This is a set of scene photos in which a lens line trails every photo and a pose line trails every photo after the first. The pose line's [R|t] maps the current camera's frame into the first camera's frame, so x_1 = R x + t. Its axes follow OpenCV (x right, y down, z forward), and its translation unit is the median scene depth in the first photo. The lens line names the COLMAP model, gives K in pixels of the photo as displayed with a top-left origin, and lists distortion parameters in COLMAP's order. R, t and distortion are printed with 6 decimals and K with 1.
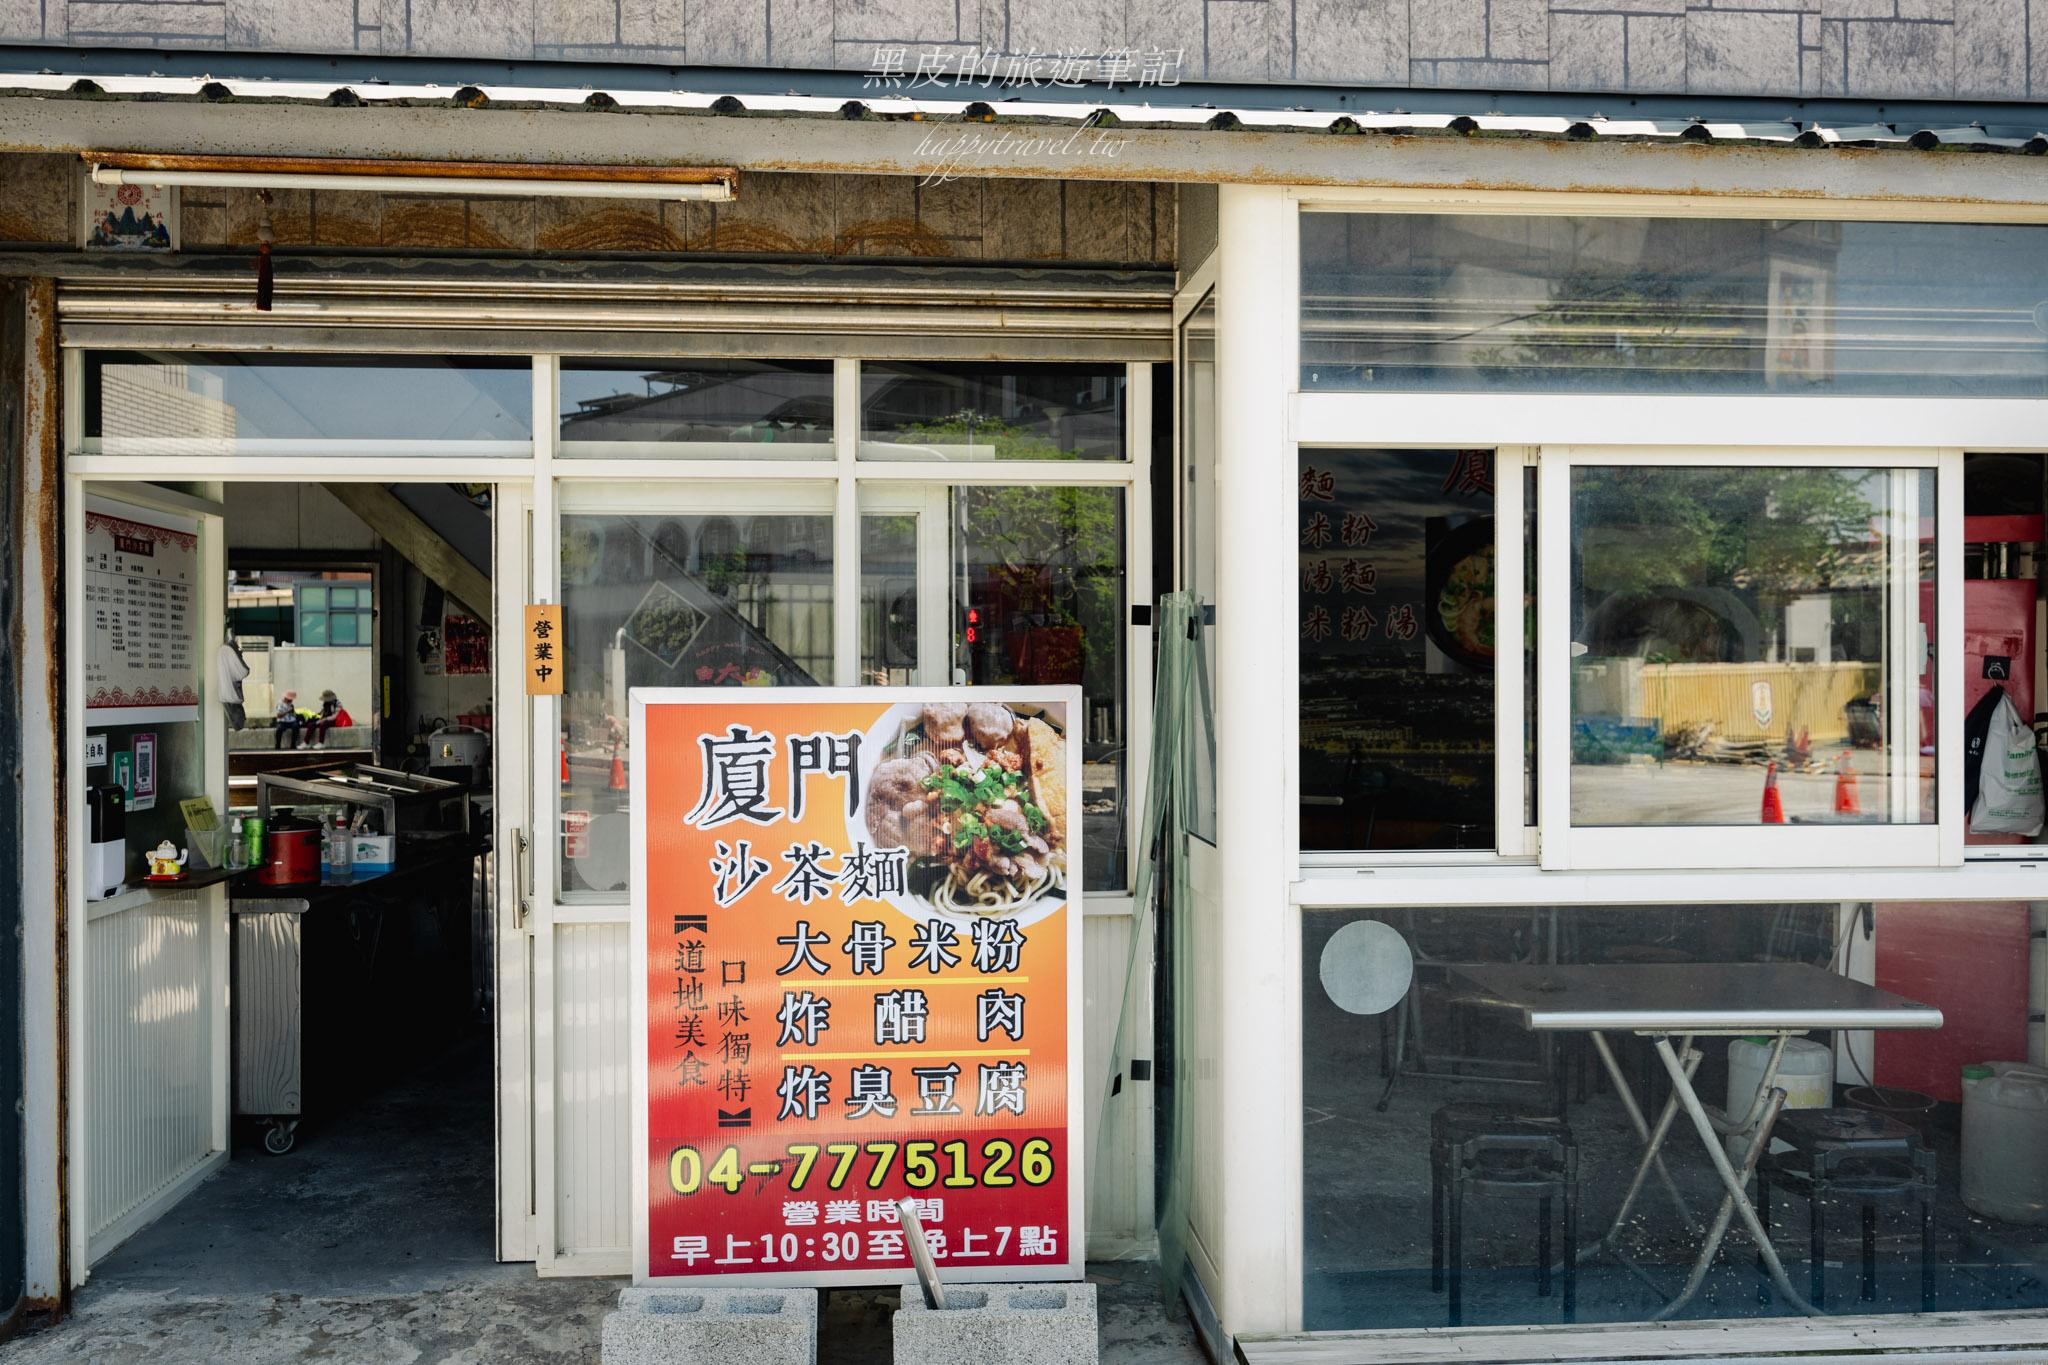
lens RADIAL K [[1924.8, 0, 1024.0], [0, 1924.8, 682.5], [0, 0, 1]] dist [-0.002325, 0.001142]
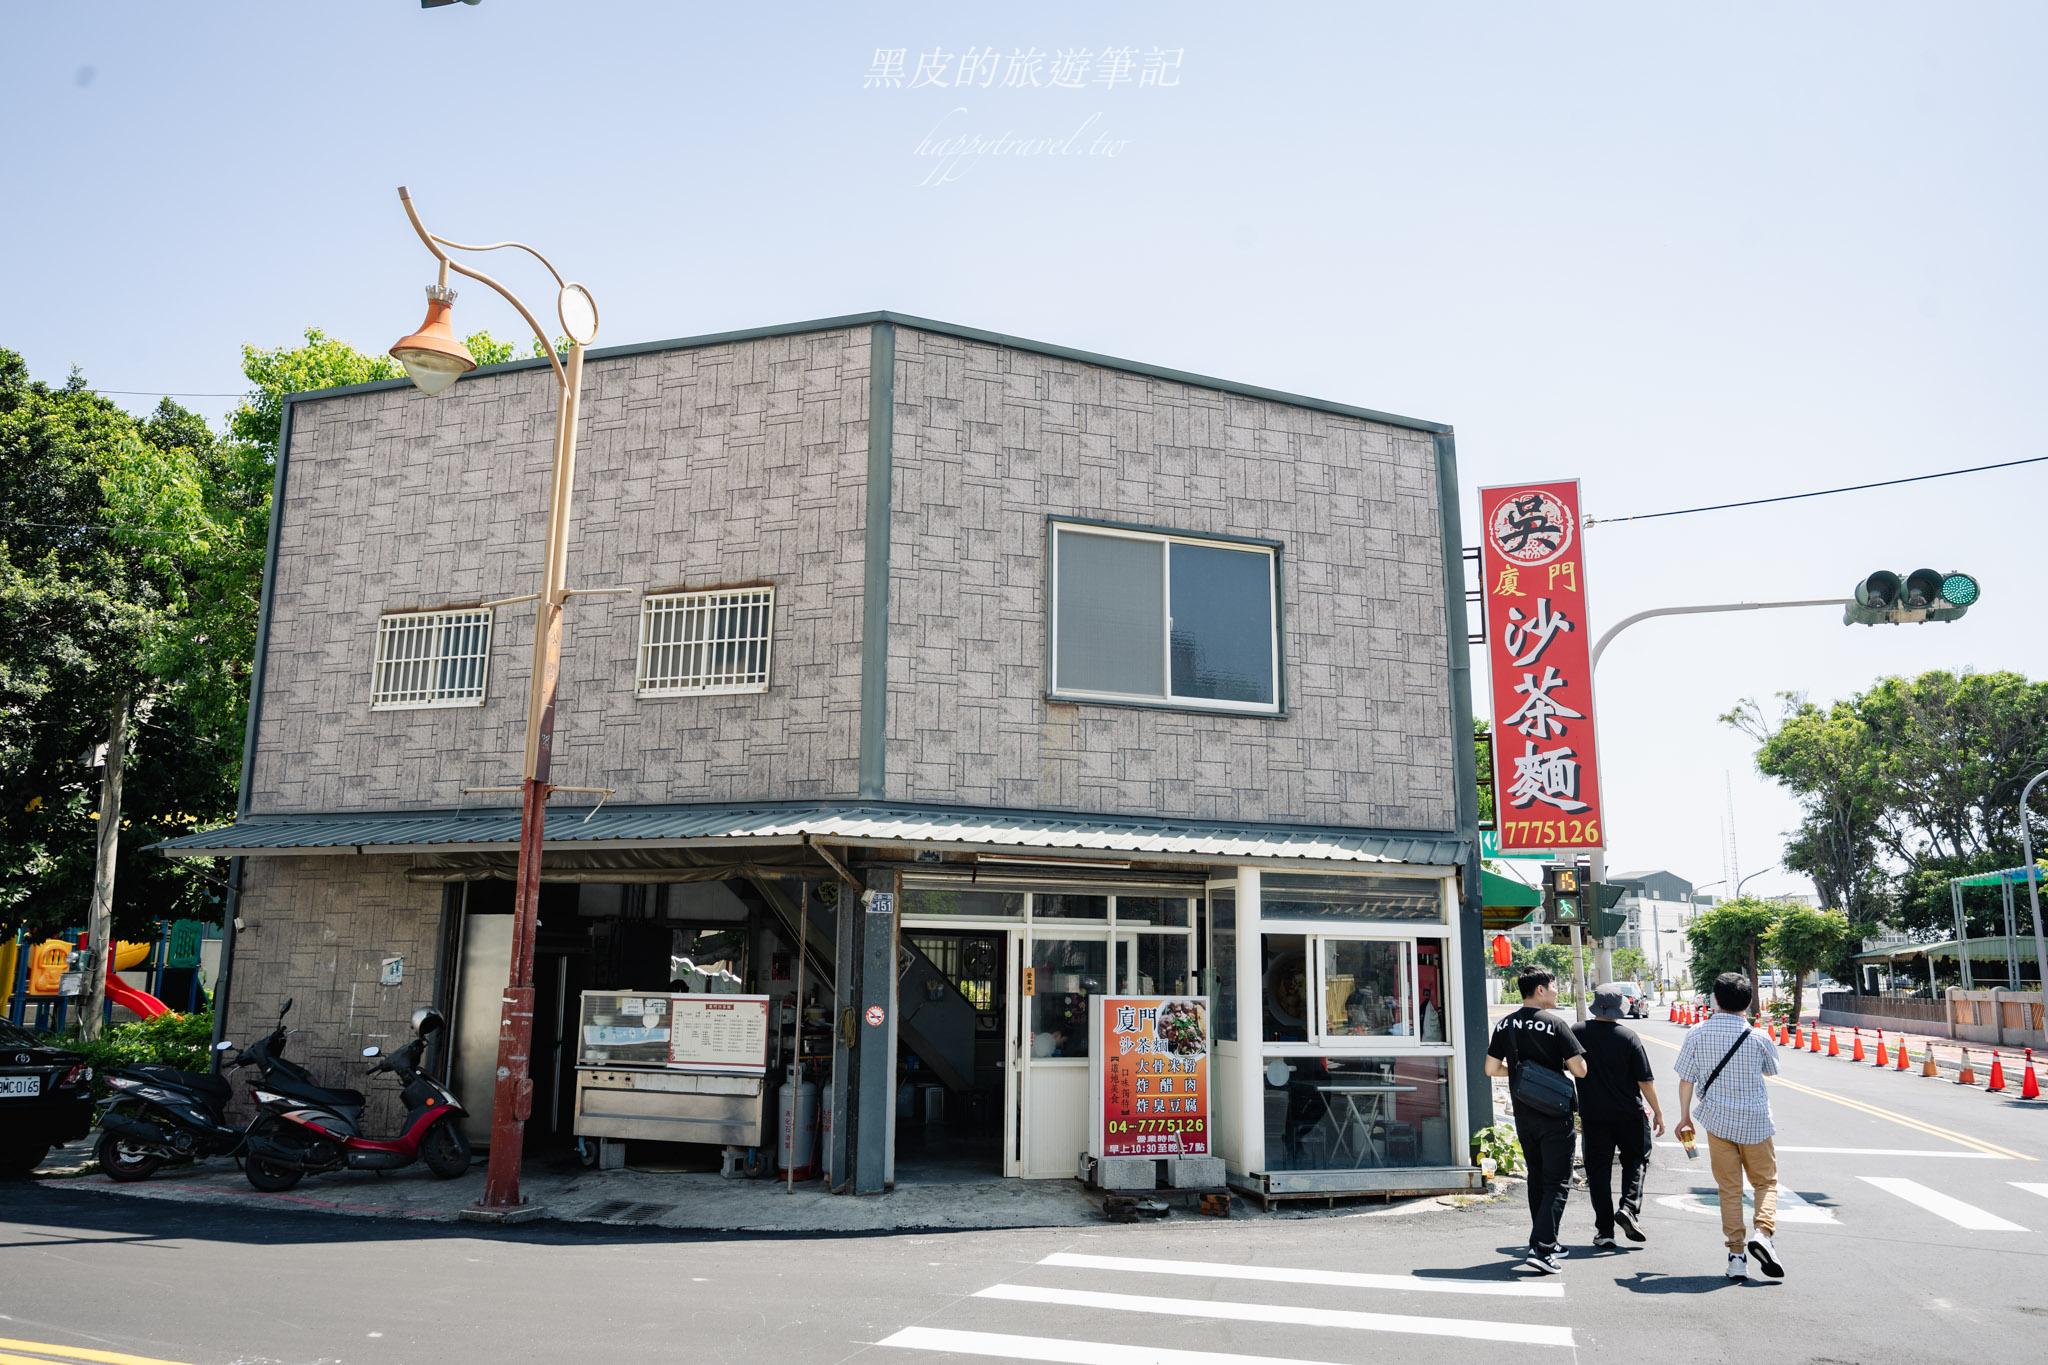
lens RADIAL K [[1541.9, 0, 1024.0], [0, 1541.9, 682.5], [0, 0, 1]] dist [-0.004659, -0.000469]
pose [[0.972261, 0.060932, 0.225824, -1.023599], [-0.017180, 0.981469, -0.190851, -0.018197], [-0.233268, 0.181678, 0.955290, -1.884556]]
